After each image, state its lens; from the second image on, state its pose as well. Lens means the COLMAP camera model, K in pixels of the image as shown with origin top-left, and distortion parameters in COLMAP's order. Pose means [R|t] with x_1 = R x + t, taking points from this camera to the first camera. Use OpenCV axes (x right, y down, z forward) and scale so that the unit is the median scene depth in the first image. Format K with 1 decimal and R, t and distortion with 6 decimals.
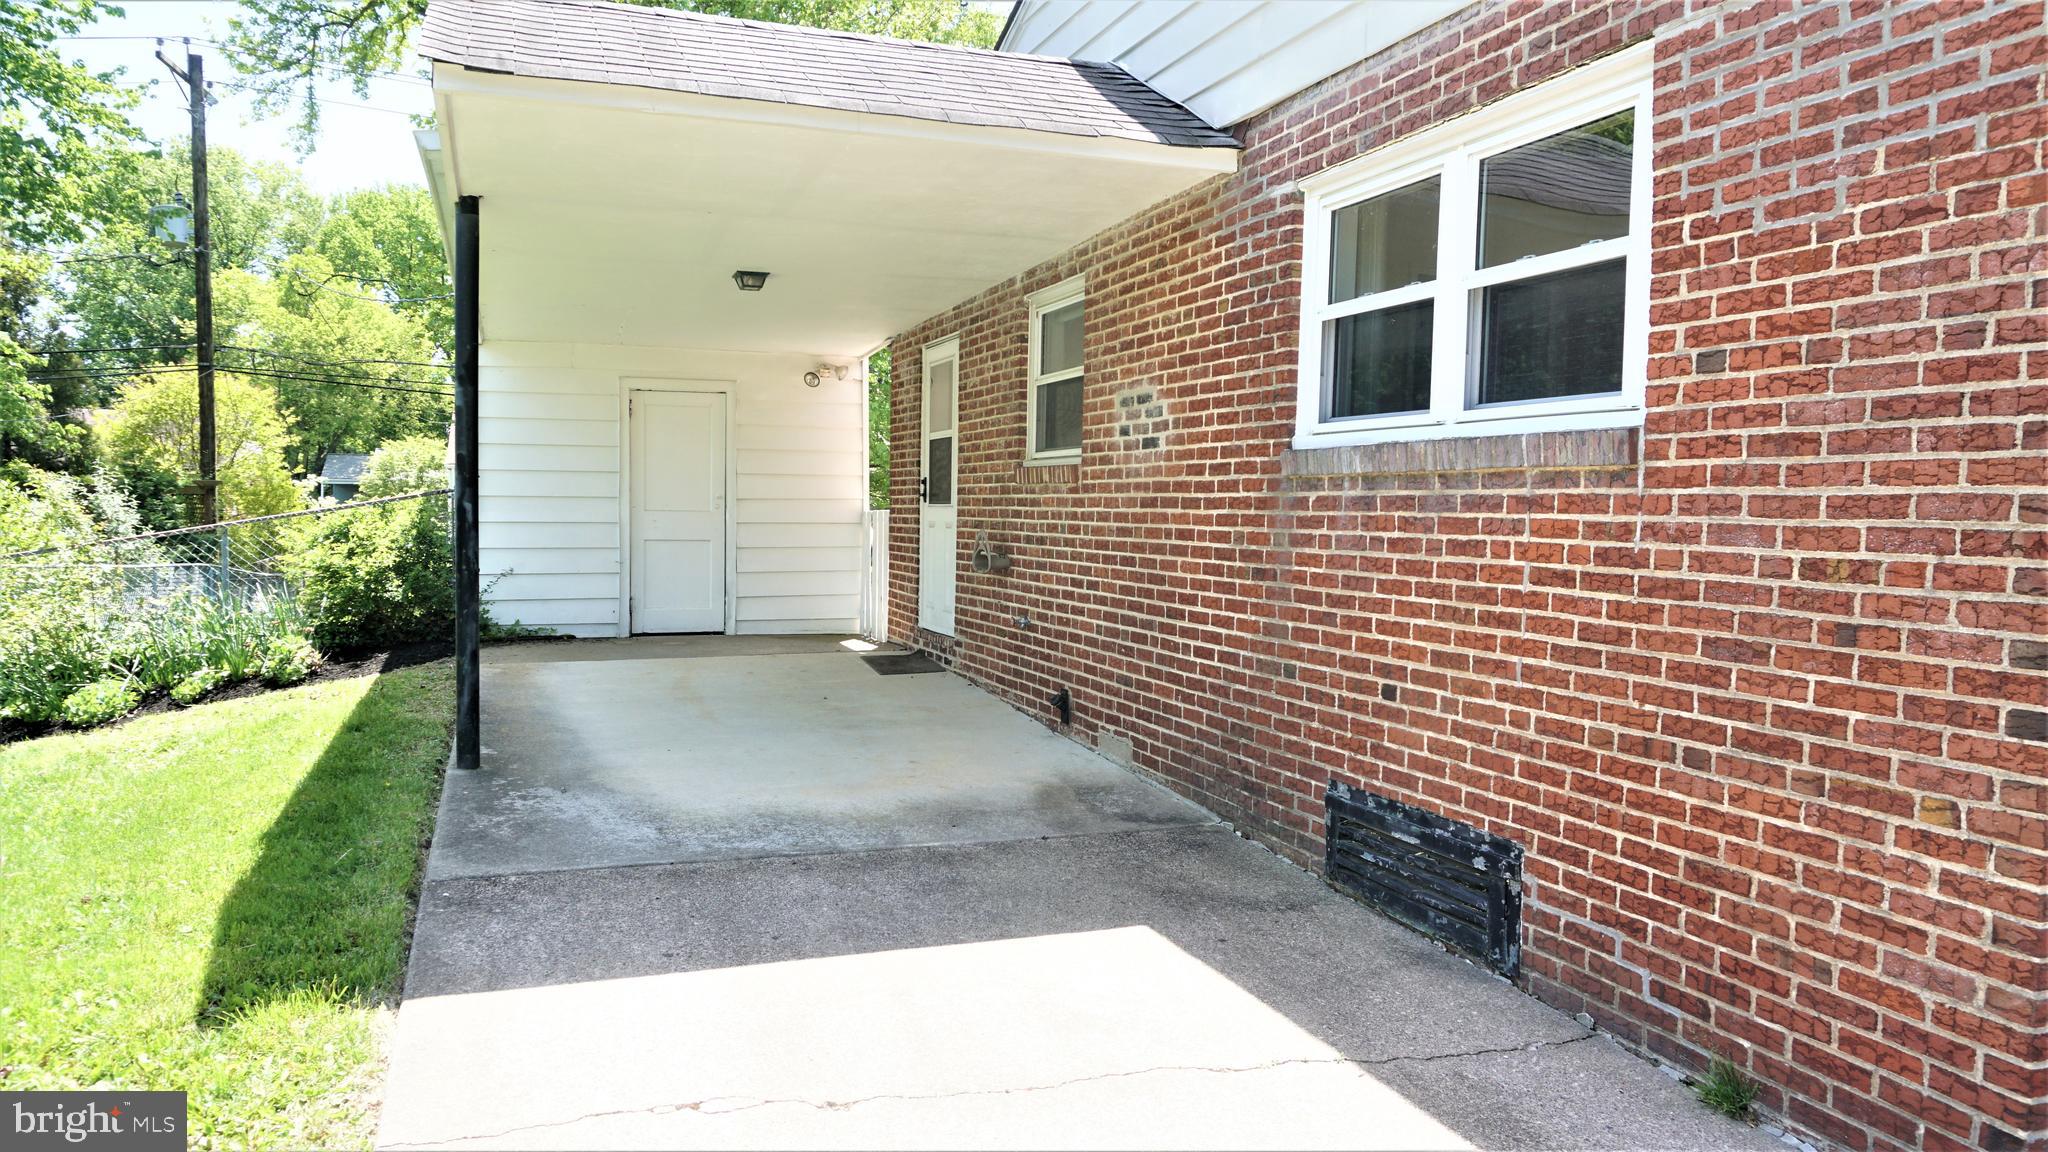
lens RADIAL K [[1354.6, 0, 1031.7], [0, 1354.6, 582.3], [0, 0, 1]] dist [-0.048234, 0.009888]
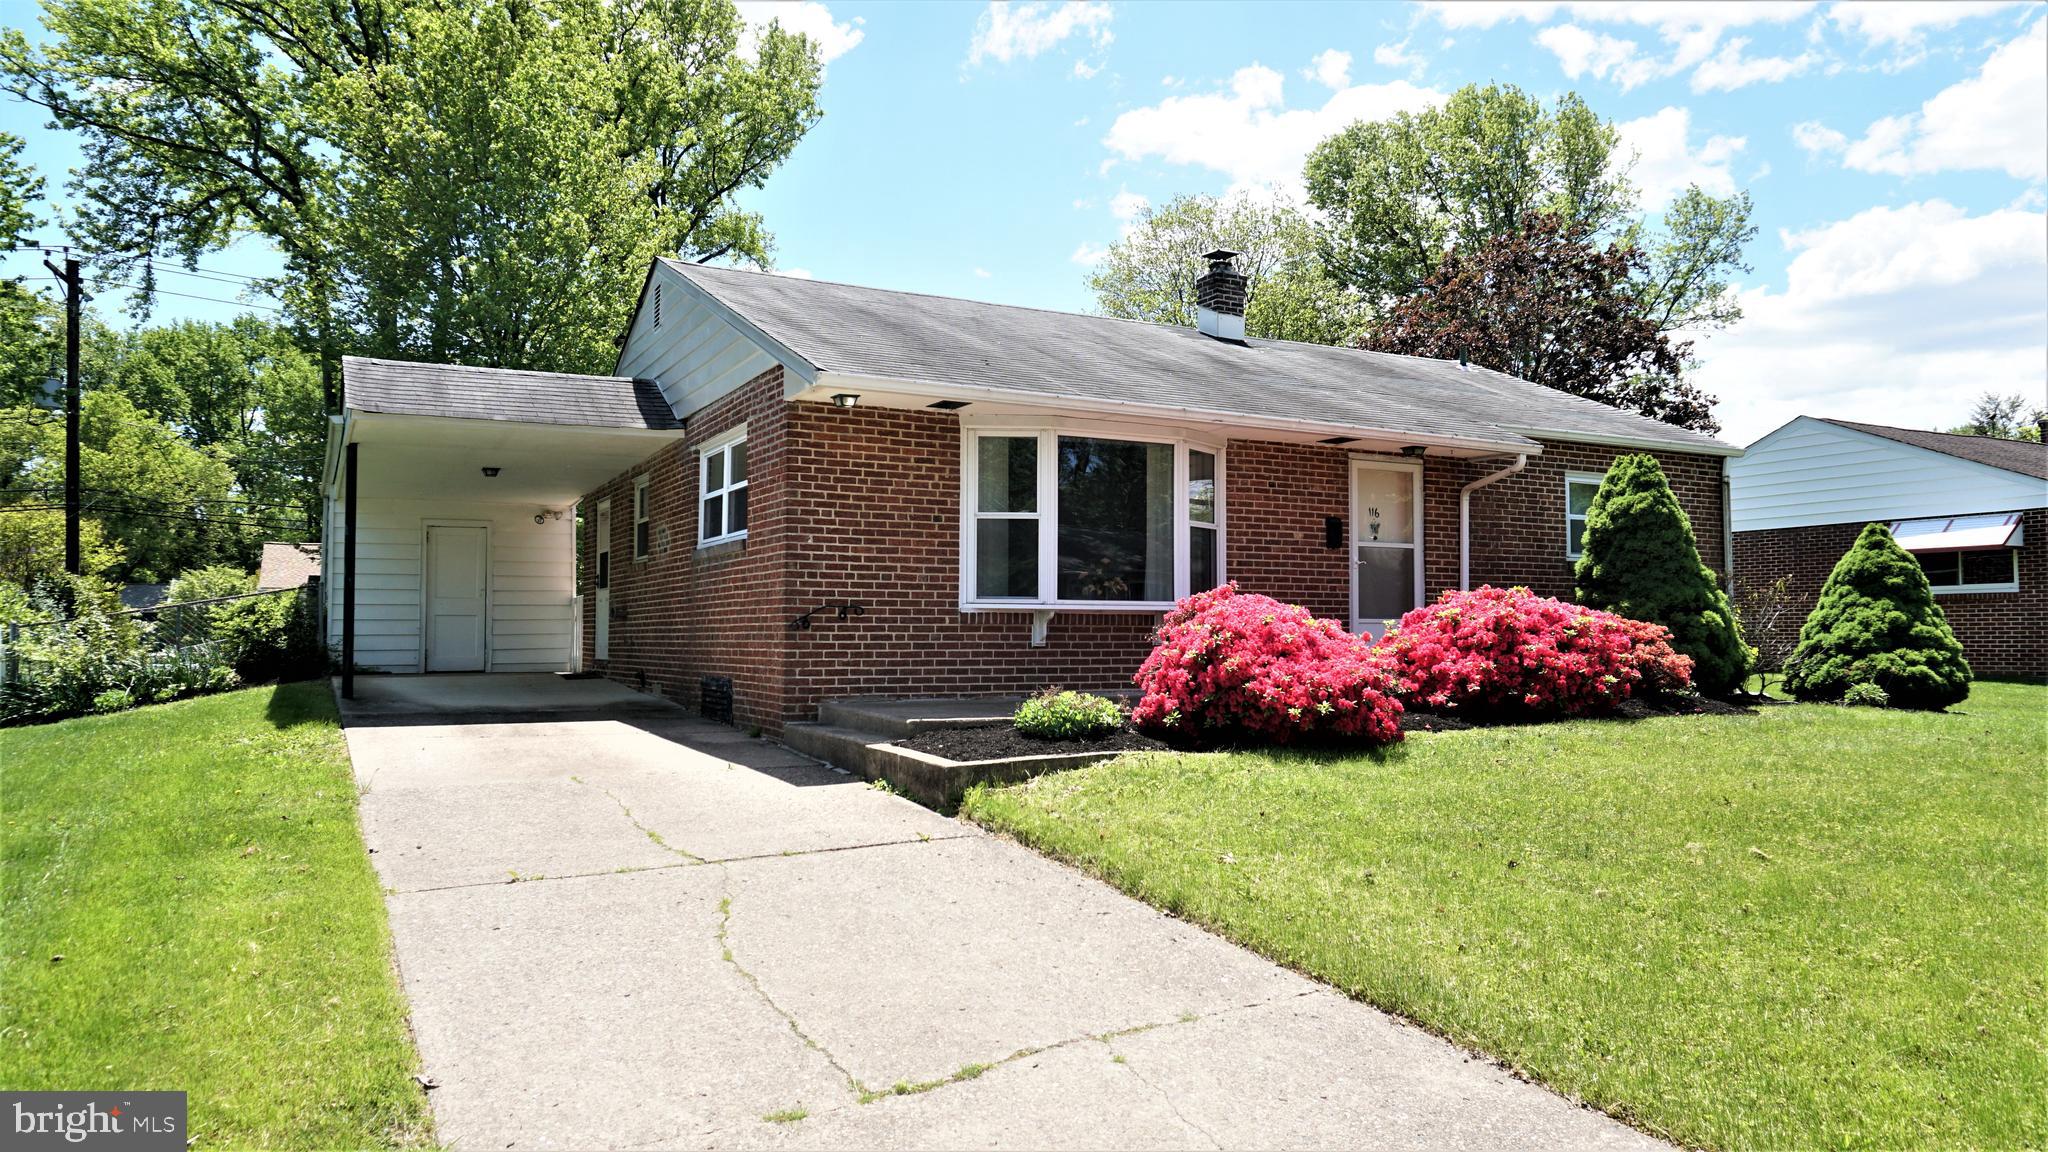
lens RADIAL K [[1369.8, 0, 1038.6], [0, 1369.8, 587.7], [0, 0, 1]] dist [-0.056477, 0.035541]
pose [[0.991197, -0.011226, 0.131921, 0.227838], [0.023047, 0.995817, -0.088419, 0.098736], [-0.130377, 0.090681, 0.987309, -0.744385]]
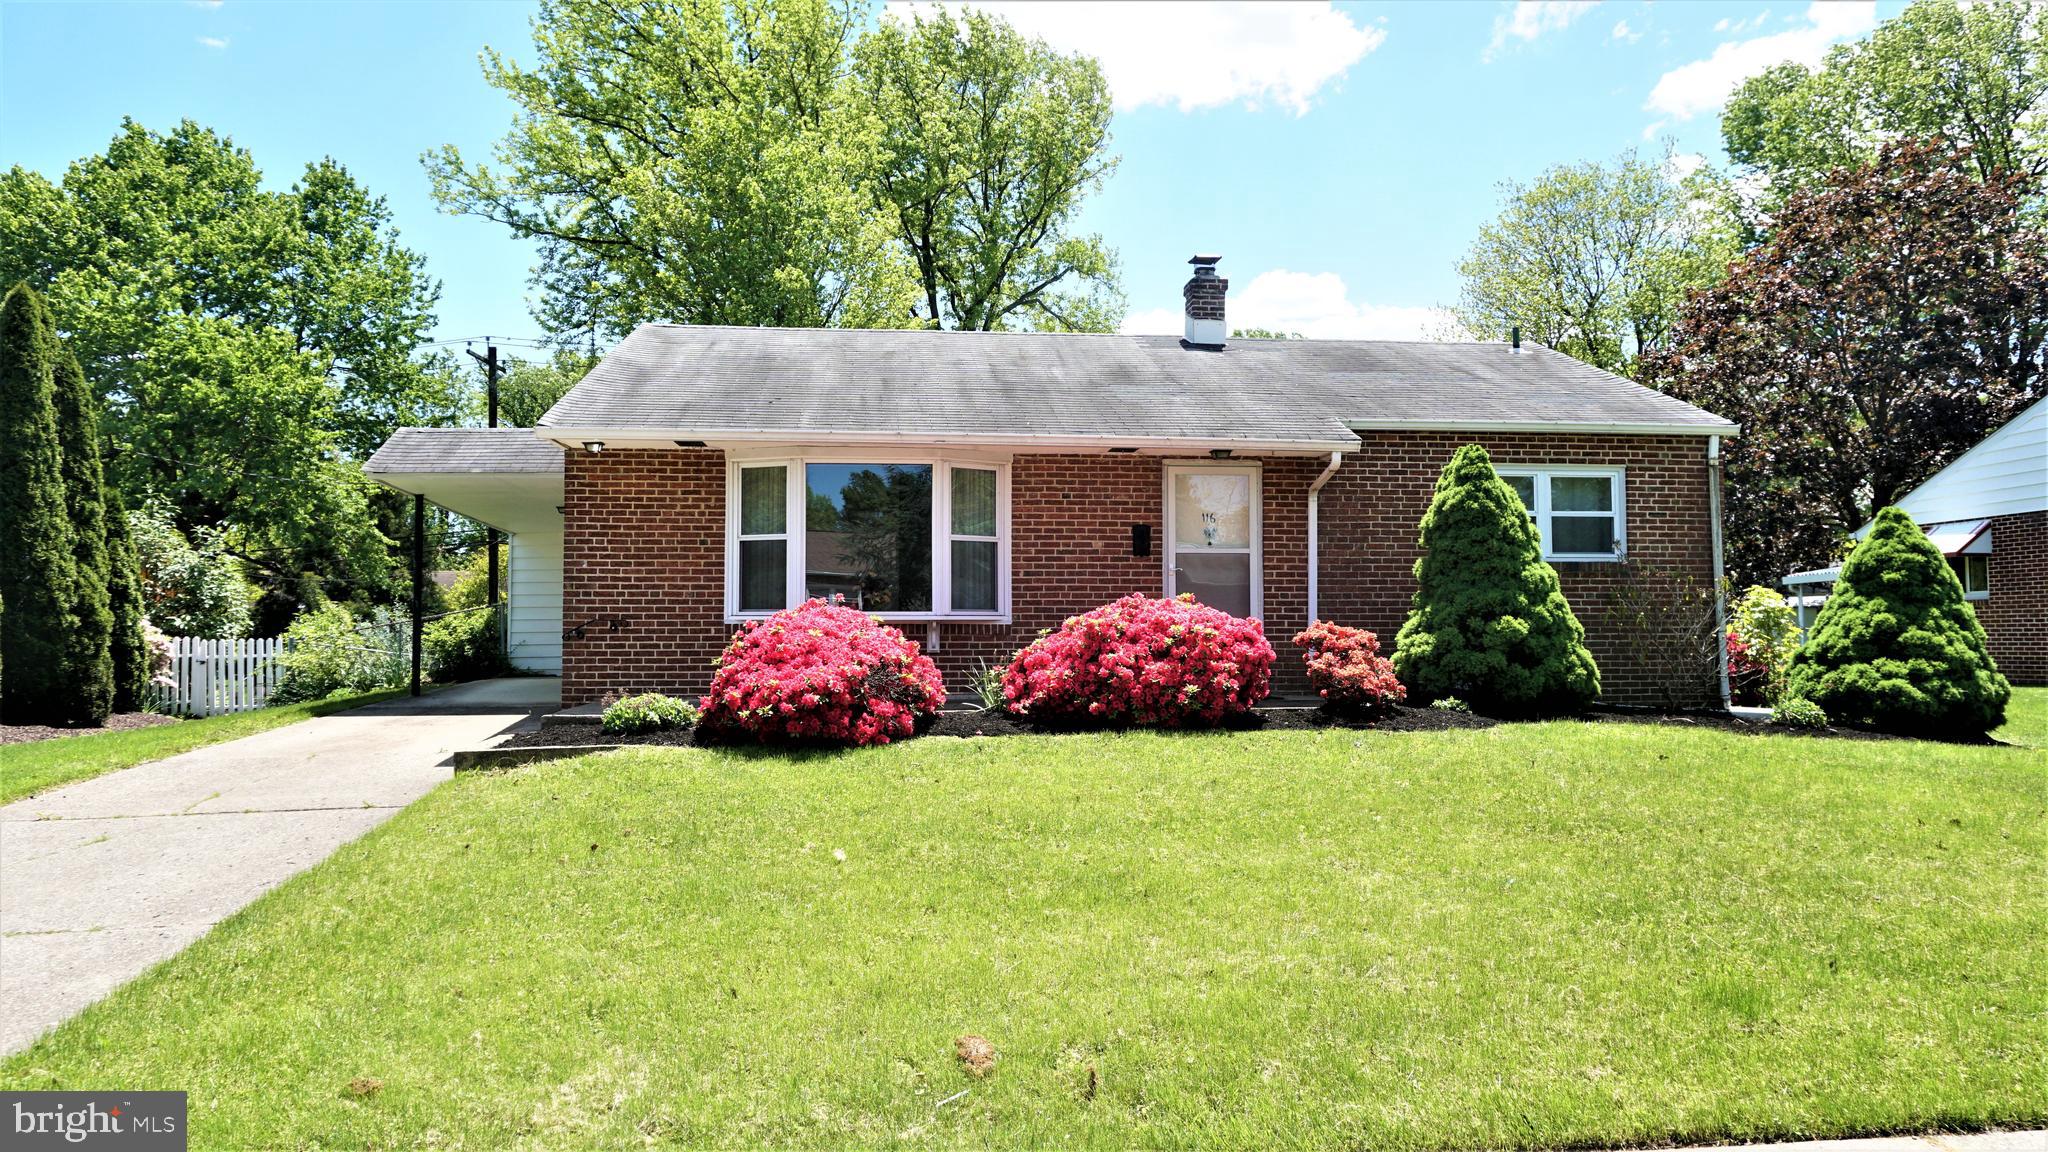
lens RADIAL K [[1369.8, 0, 1028.3], [0, 1369.8, 592.2], [0, 0, 1]] dist [-0.056477, 0.035541]
pose [[0.966309, -0.027599, -0.255900, 0.824349], [0.003020, 0.995382, -0.095950, 0.109958], [0.257366, 0.091945, 0.961930, -0.775047]]
